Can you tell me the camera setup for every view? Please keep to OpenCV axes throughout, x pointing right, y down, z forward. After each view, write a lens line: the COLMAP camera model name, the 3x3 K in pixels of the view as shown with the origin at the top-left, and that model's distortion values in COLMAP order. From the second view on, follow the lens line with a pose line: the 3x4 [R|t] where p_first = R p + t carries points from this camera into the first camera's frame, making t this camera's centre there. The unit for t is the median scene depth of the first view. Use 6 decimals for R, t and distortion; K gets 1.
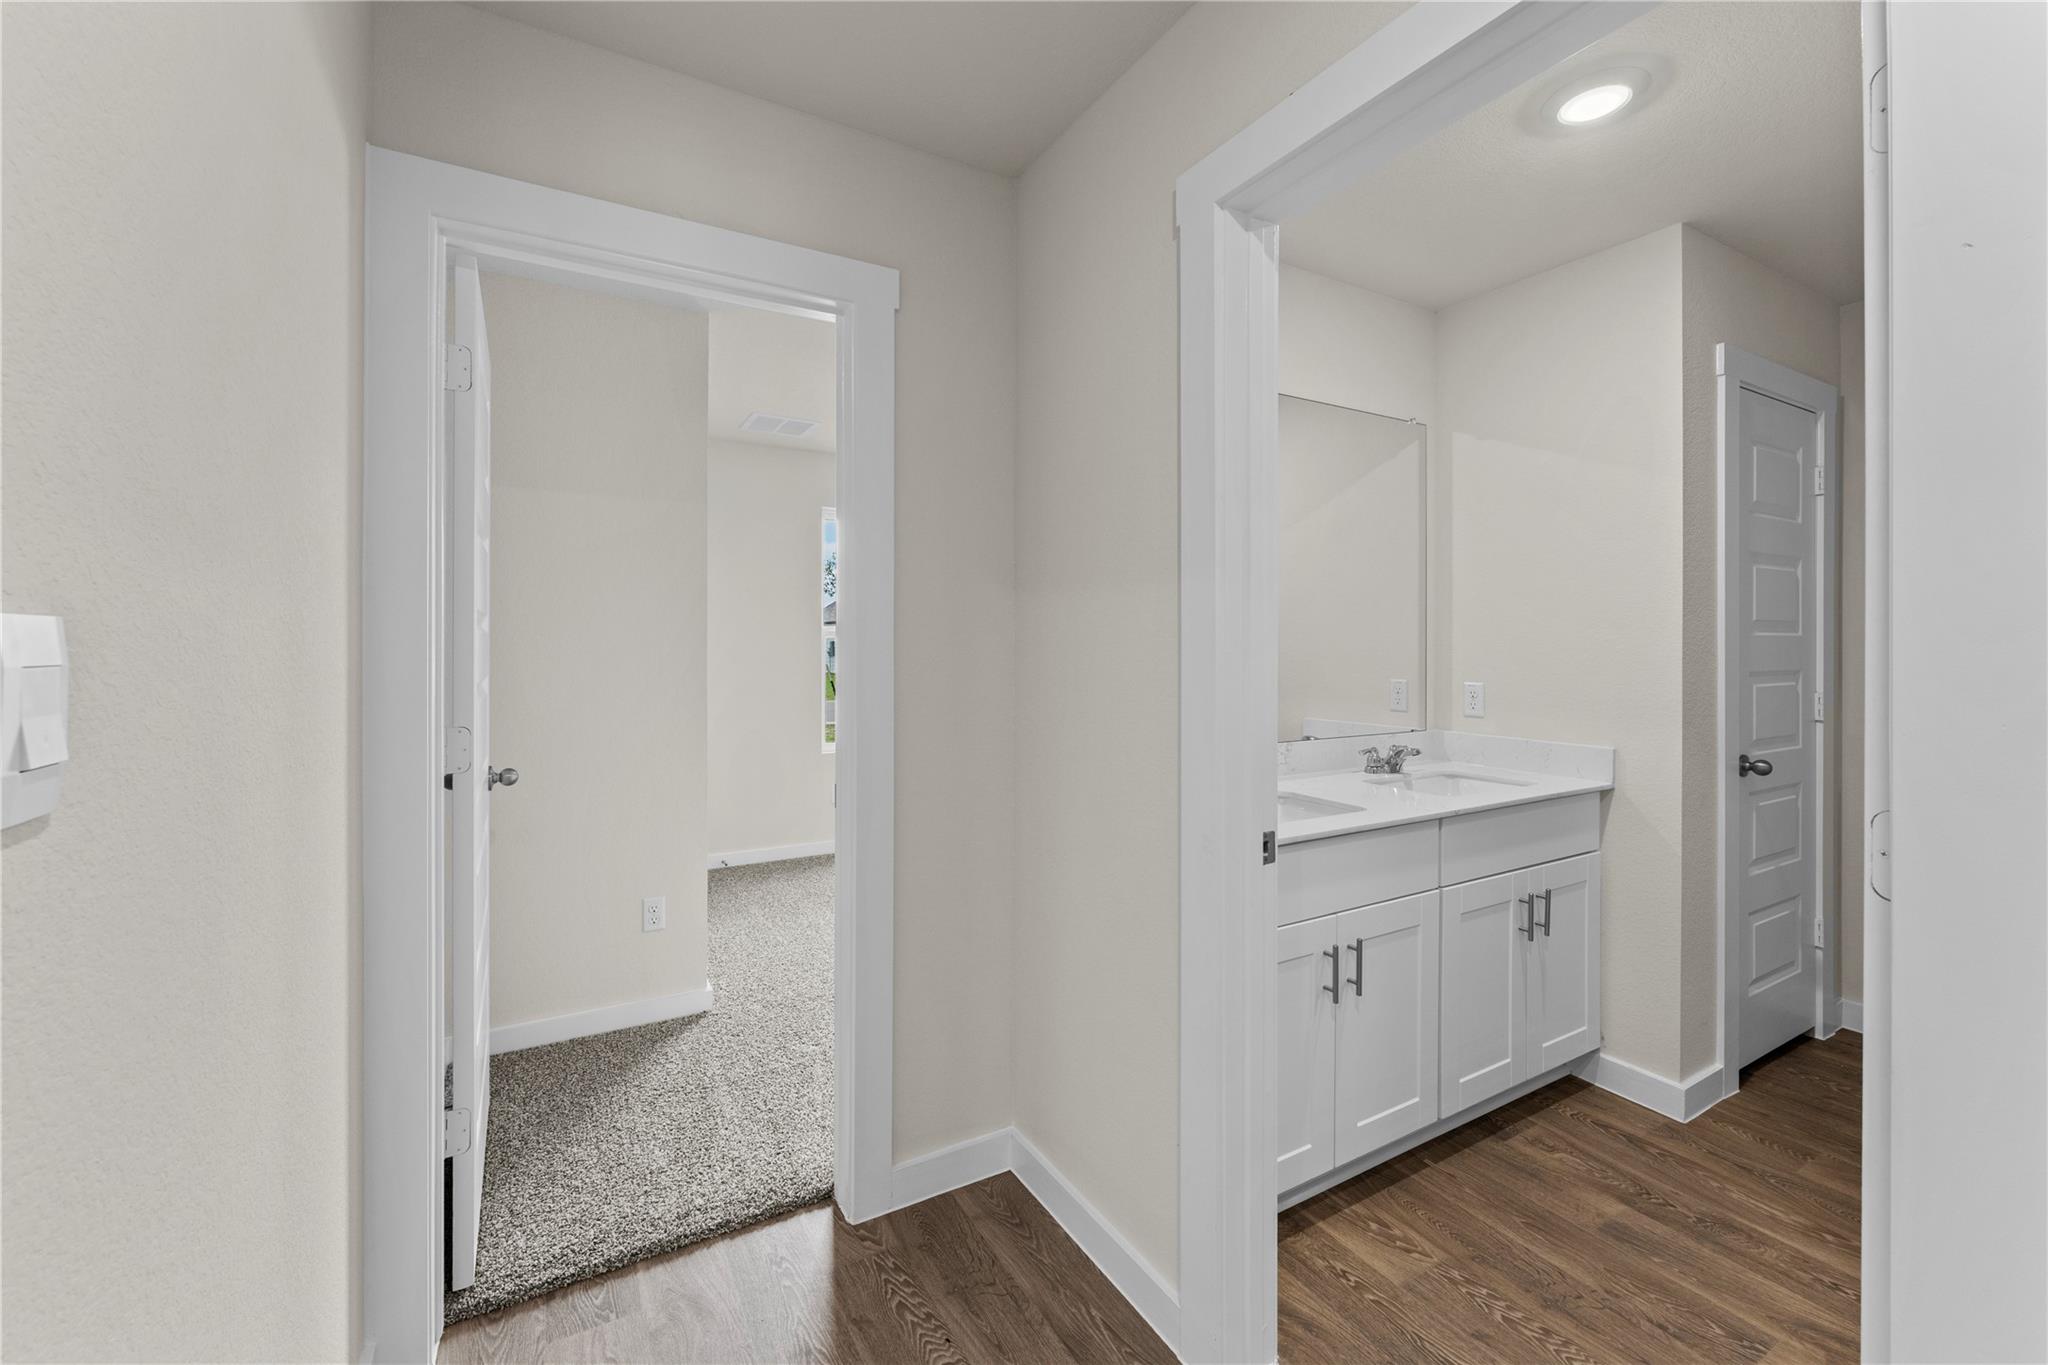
lens RADIAL K [[831.9, 0, 1027.4], [0, 831.9, 655.9], [0, 0, 1]] dist [0.001276, -0.000411]
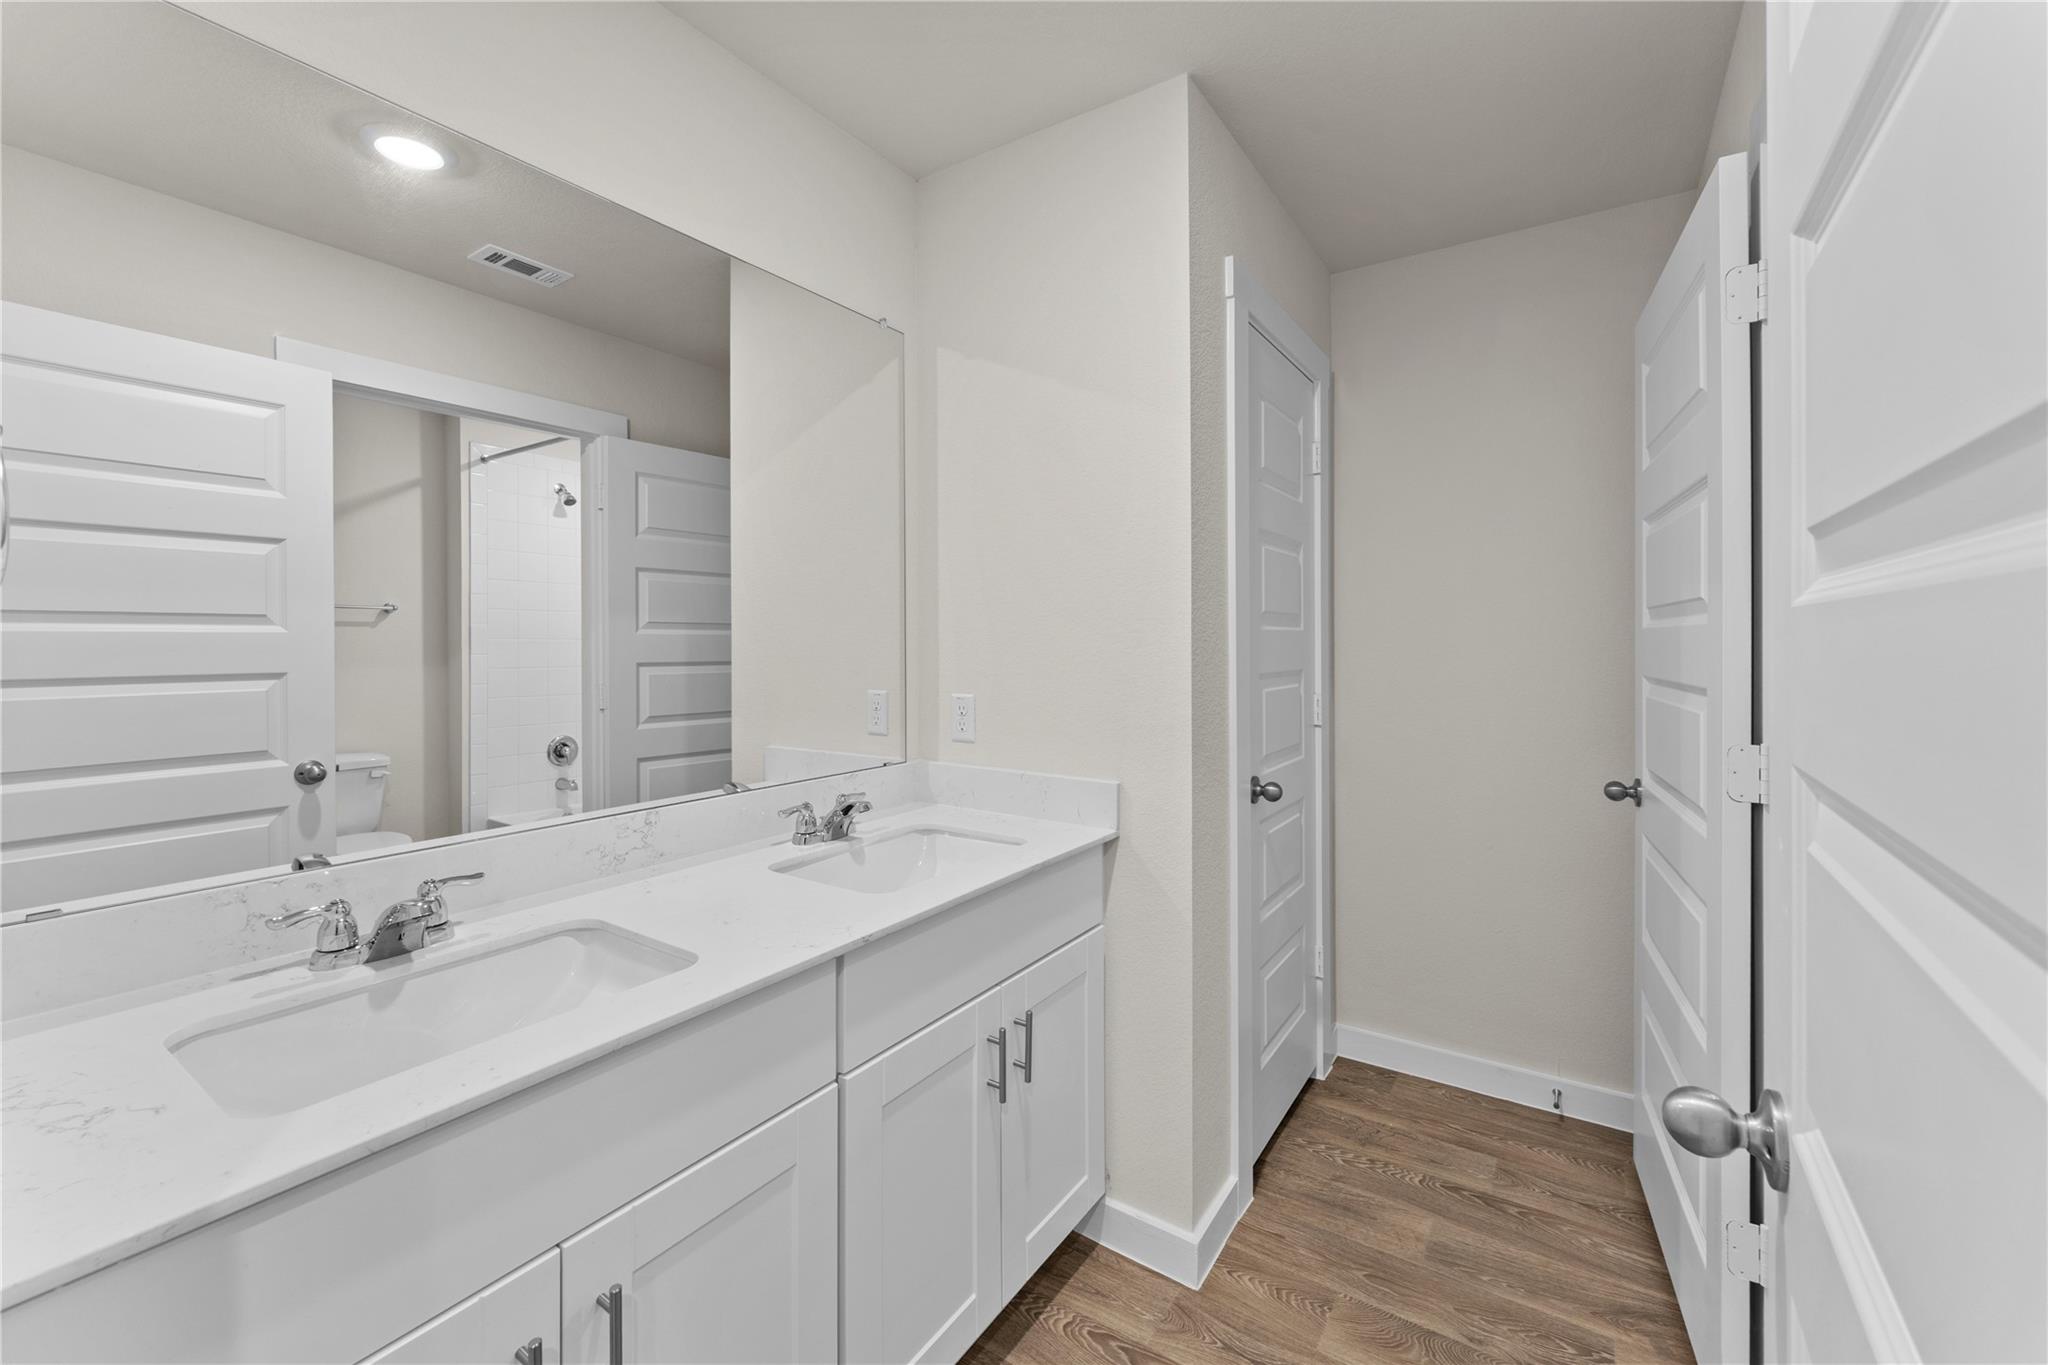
lens RADIAL K [[831.9, 0, 1027.4], [0, 831.9, 655.9], [0, 0, 1]] dist [0.001276, -0.000411]
pose [[0.897155, -0.010777, 0.441585, 0.299031], [0.007819, 0.999933, 0.008520, -0.007820], [-0.441647, -0.004191, 0.897179, 0.363925]]
